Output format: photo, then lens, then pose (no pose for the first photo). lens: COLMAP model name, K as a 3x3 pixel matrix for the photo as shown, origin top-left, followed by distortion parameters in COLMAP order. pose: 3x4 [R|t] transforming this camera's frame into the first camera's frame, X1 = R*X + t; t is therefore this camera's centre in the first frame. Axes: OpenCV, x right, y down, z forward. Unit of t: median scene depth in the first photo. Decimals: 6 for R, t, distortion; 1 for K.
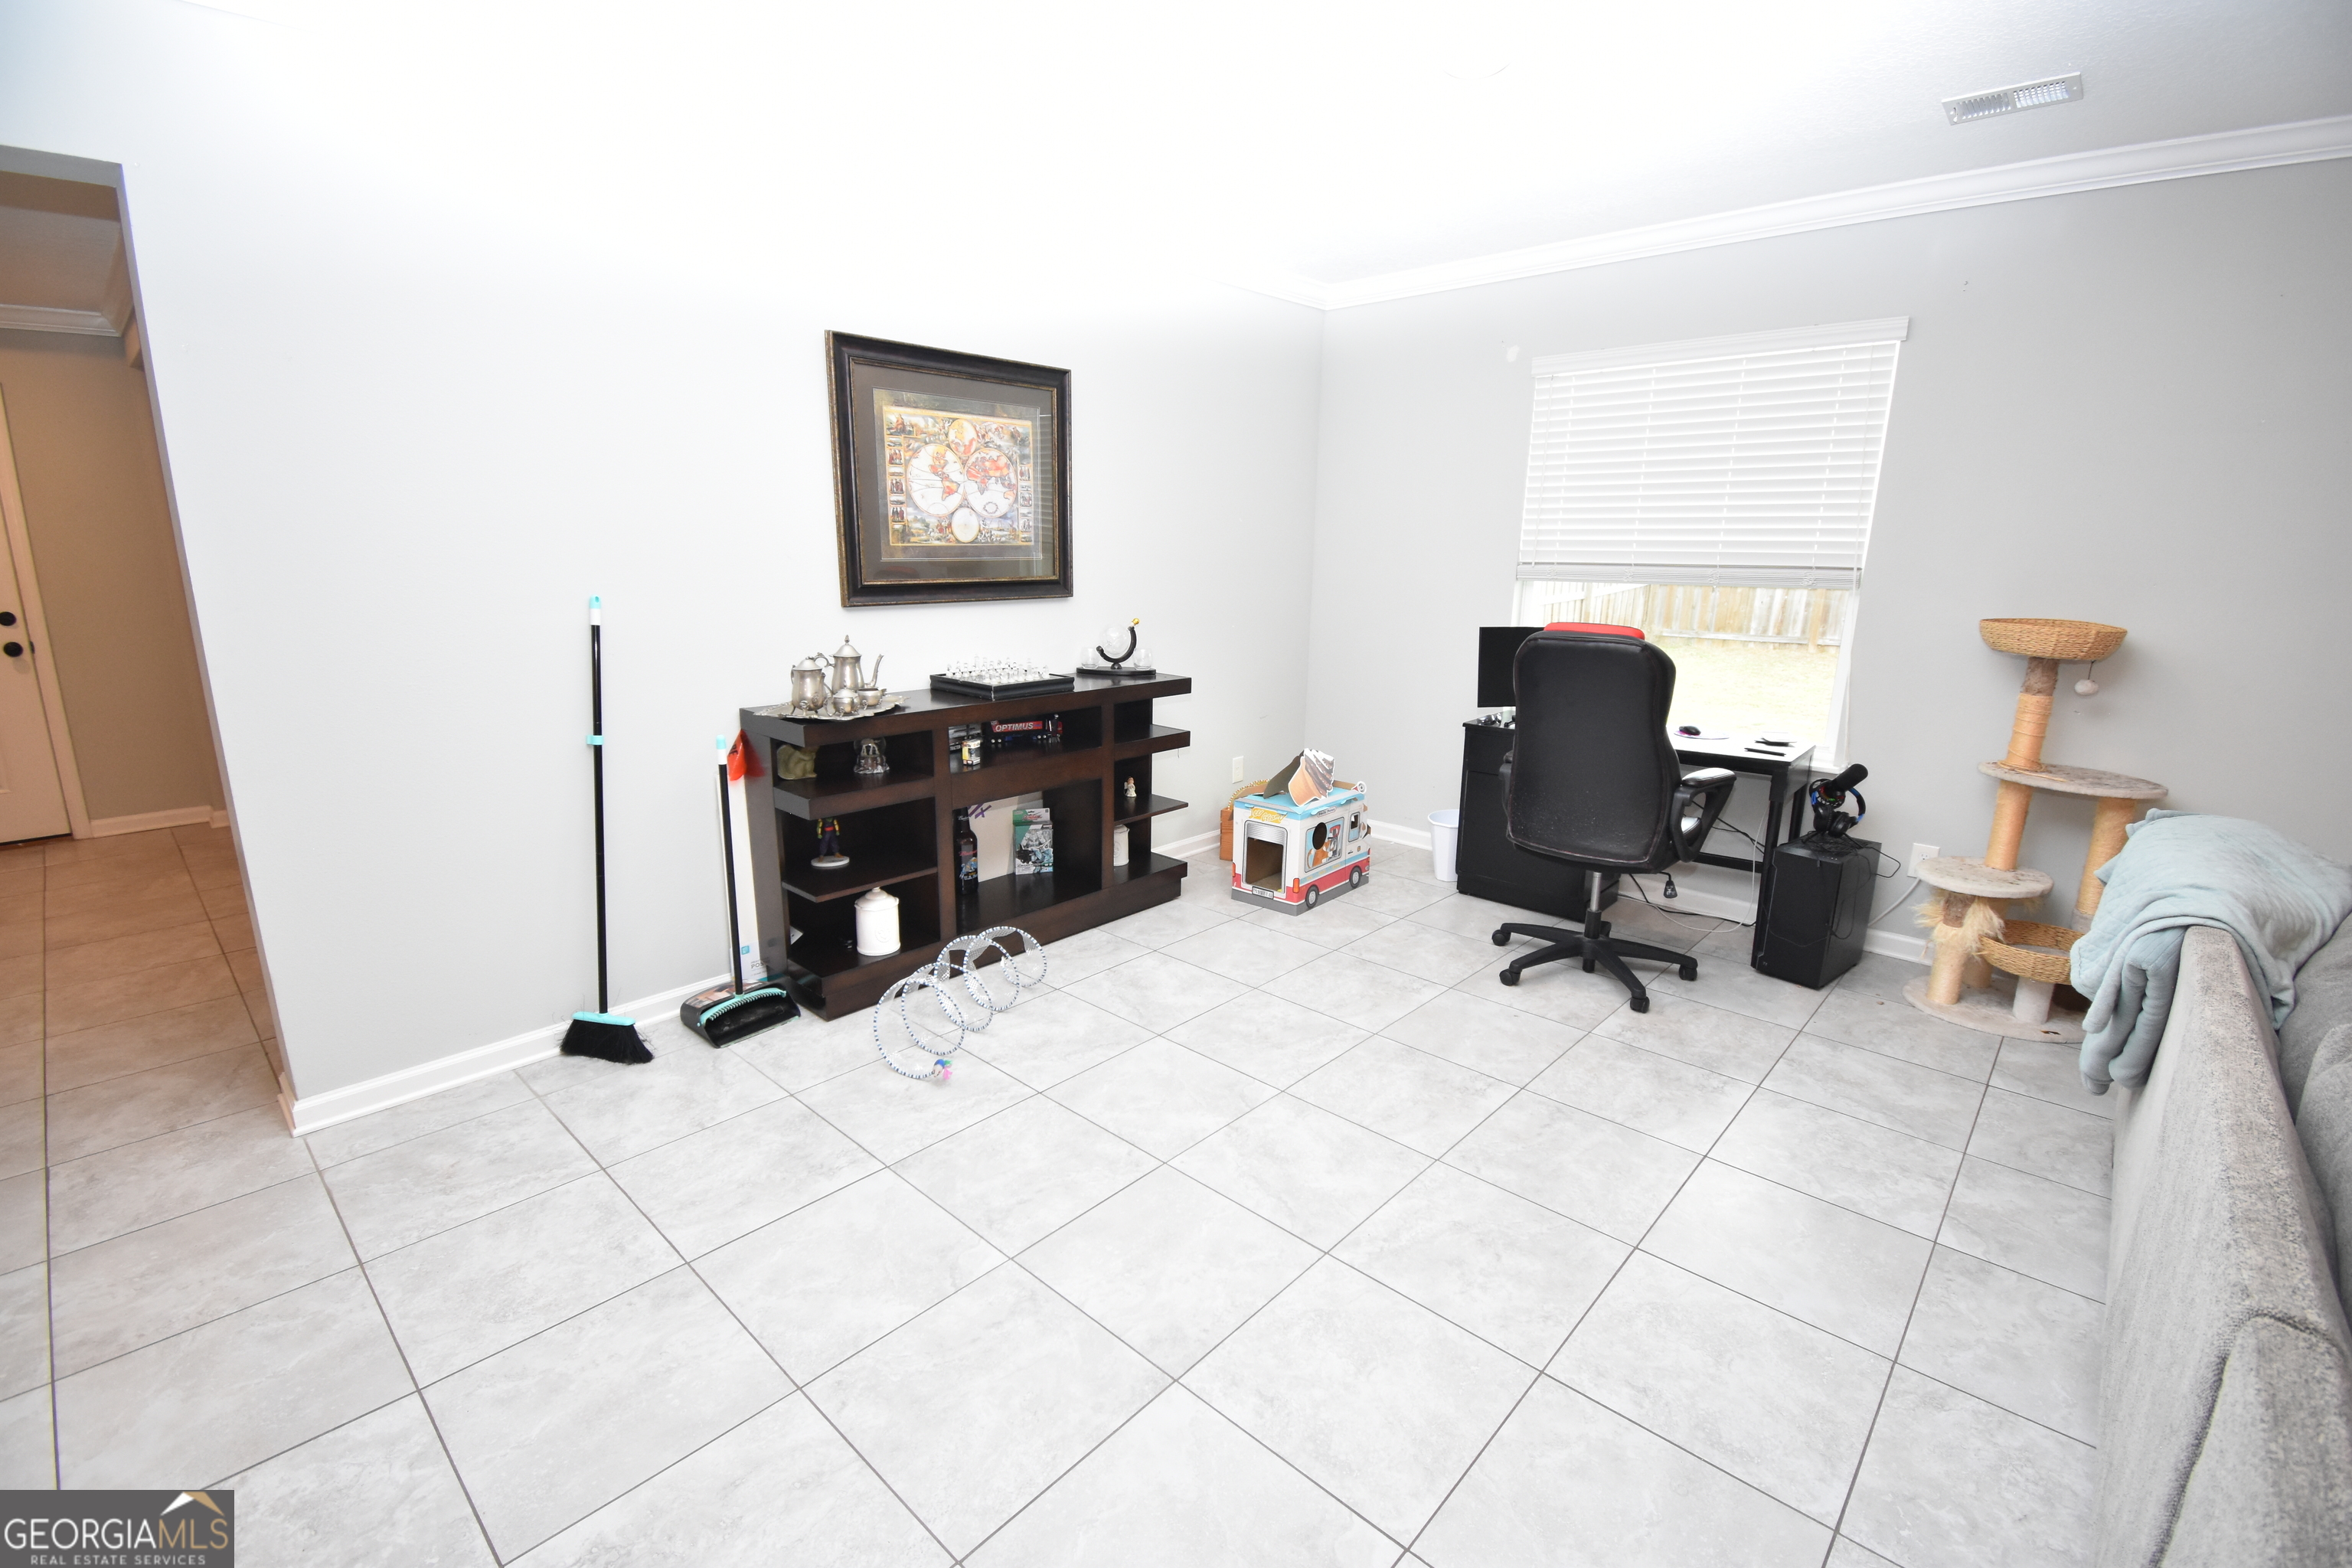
lens RADIAL K [[1033.7, 0, 1176.0], [0, 1033.7, 784.0], [0, 0, 1]] dist [0.021060, -0.024481]
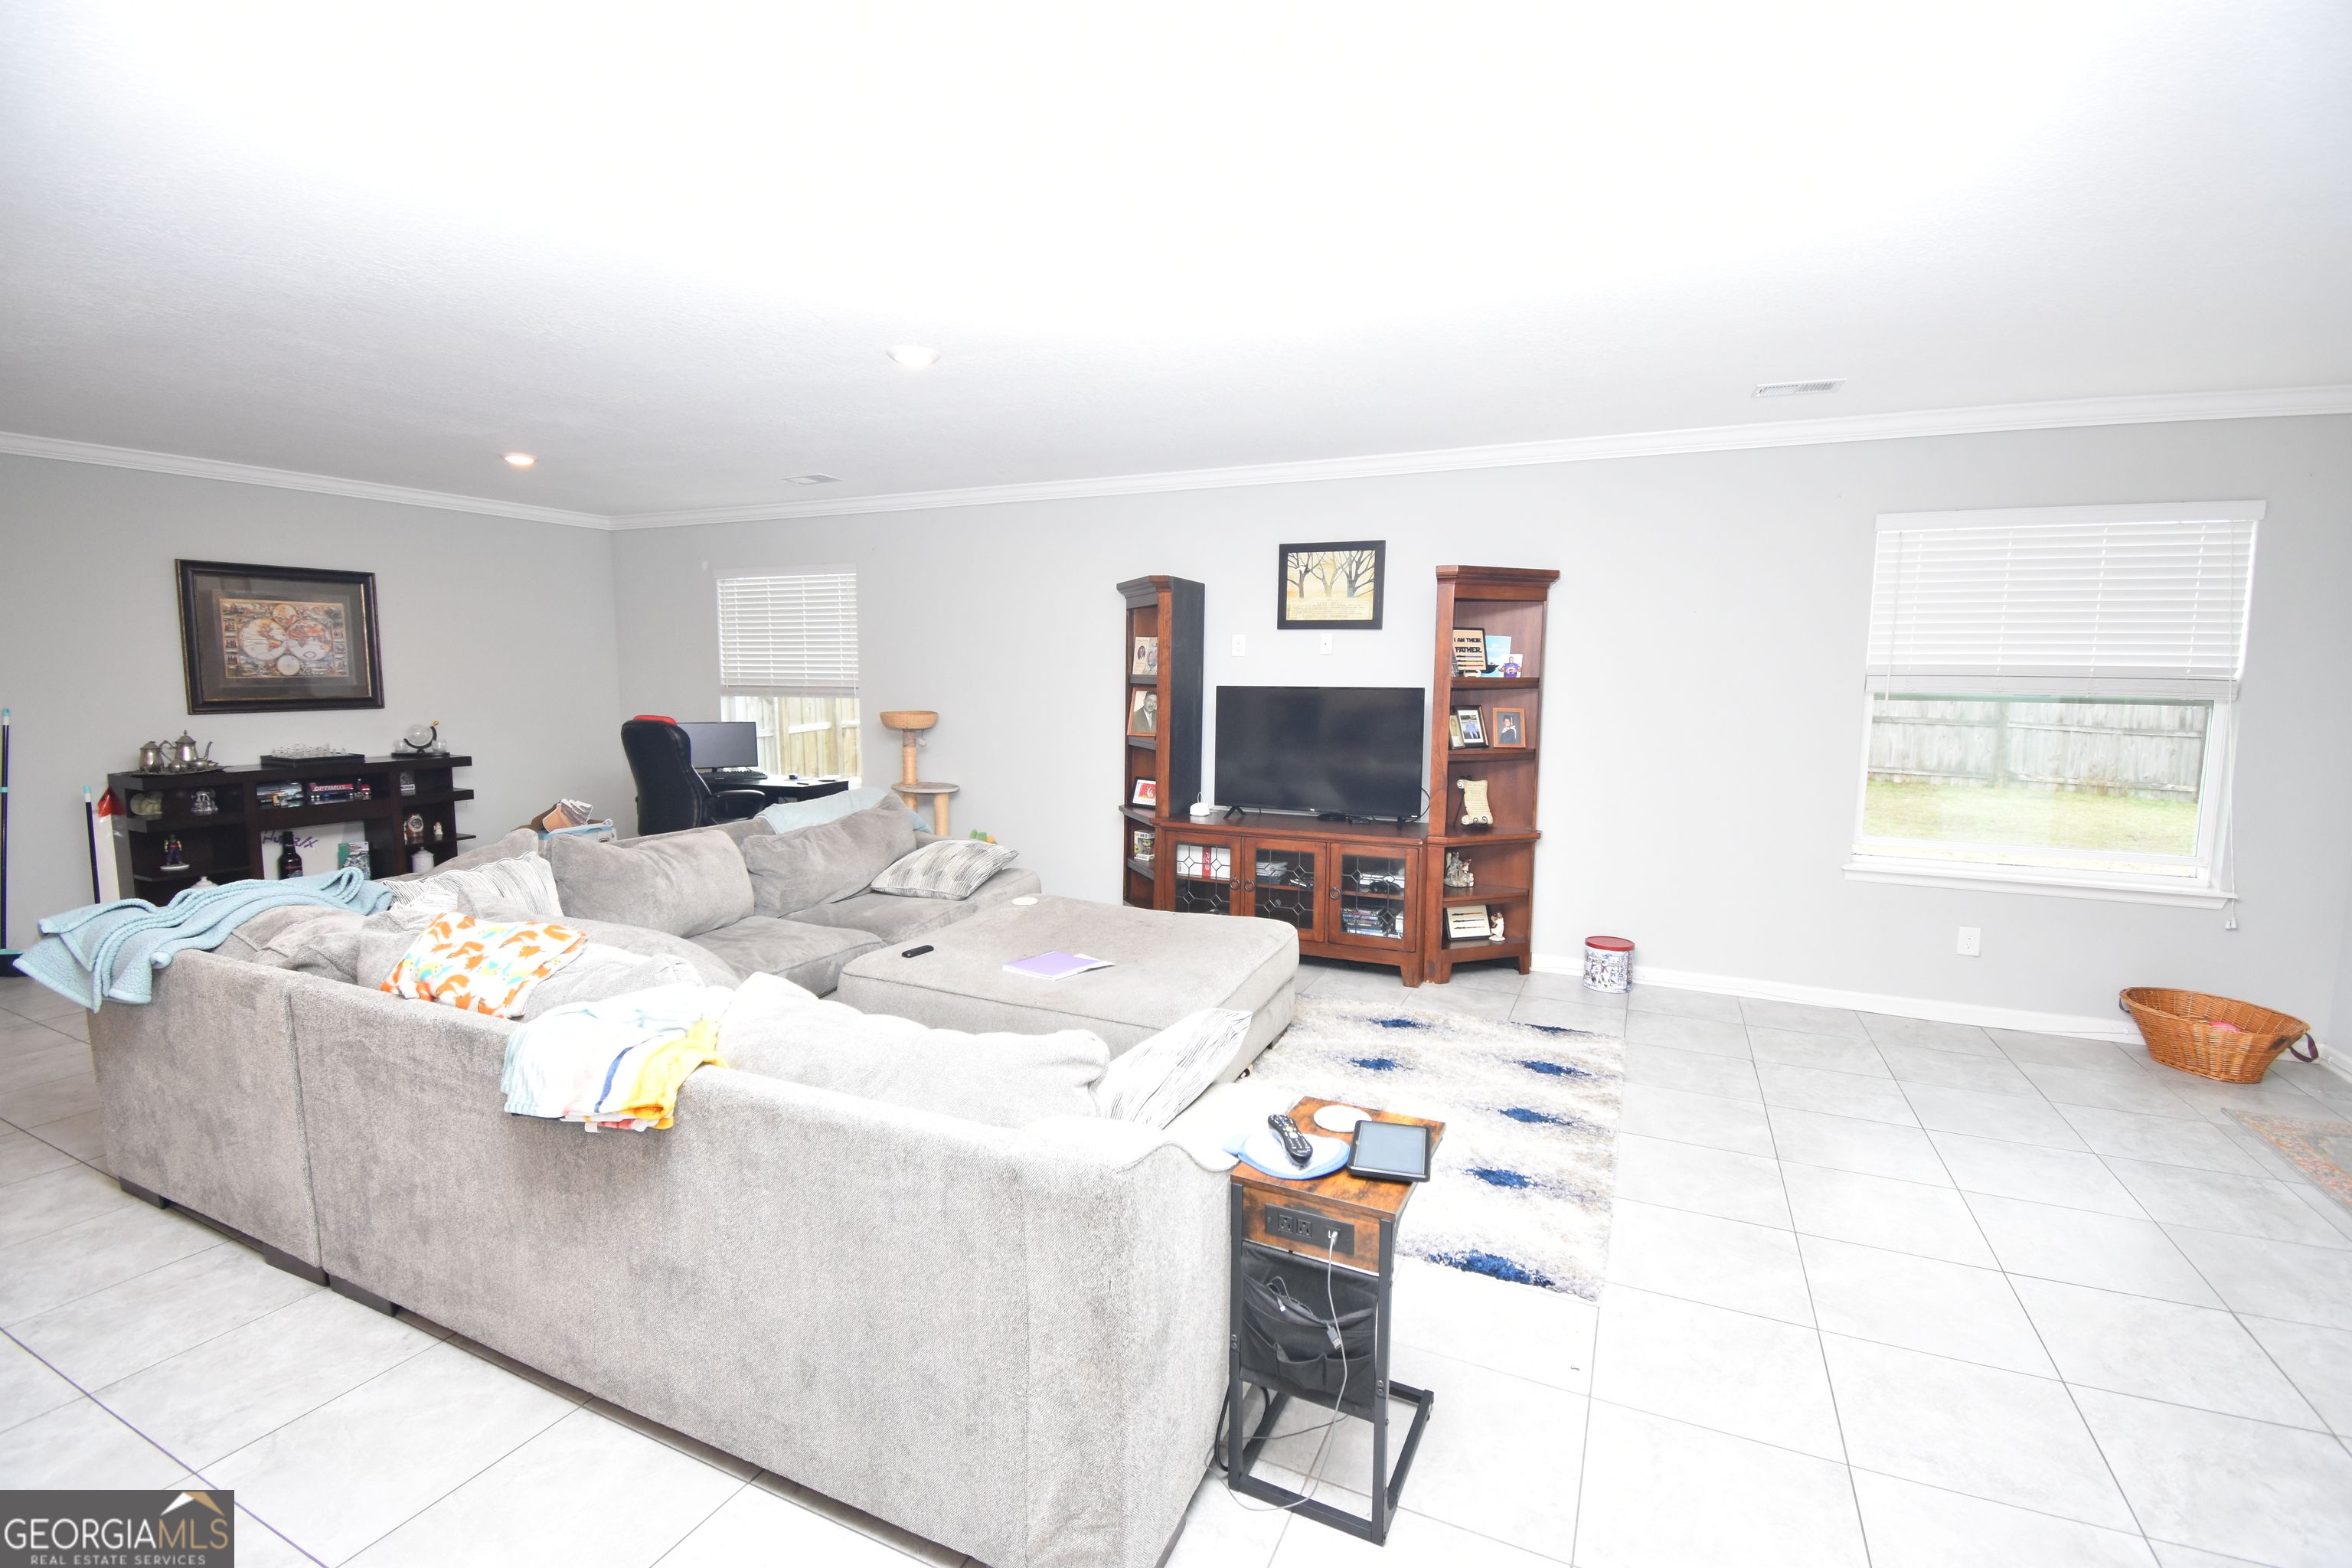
lens RADIAL K [[1033.7, 0, 1176.0], [0, 1033.7, 784.0], [0, 0, 1]] dist [0.021060, -0.024481]
pose [[0.949235, -0.038539, 0.312197, 0.626539], [0.076200, 0.991079, -0.109342, 0.229493], [-0.305198, 0.127581, 0.943704, -0.981568]]
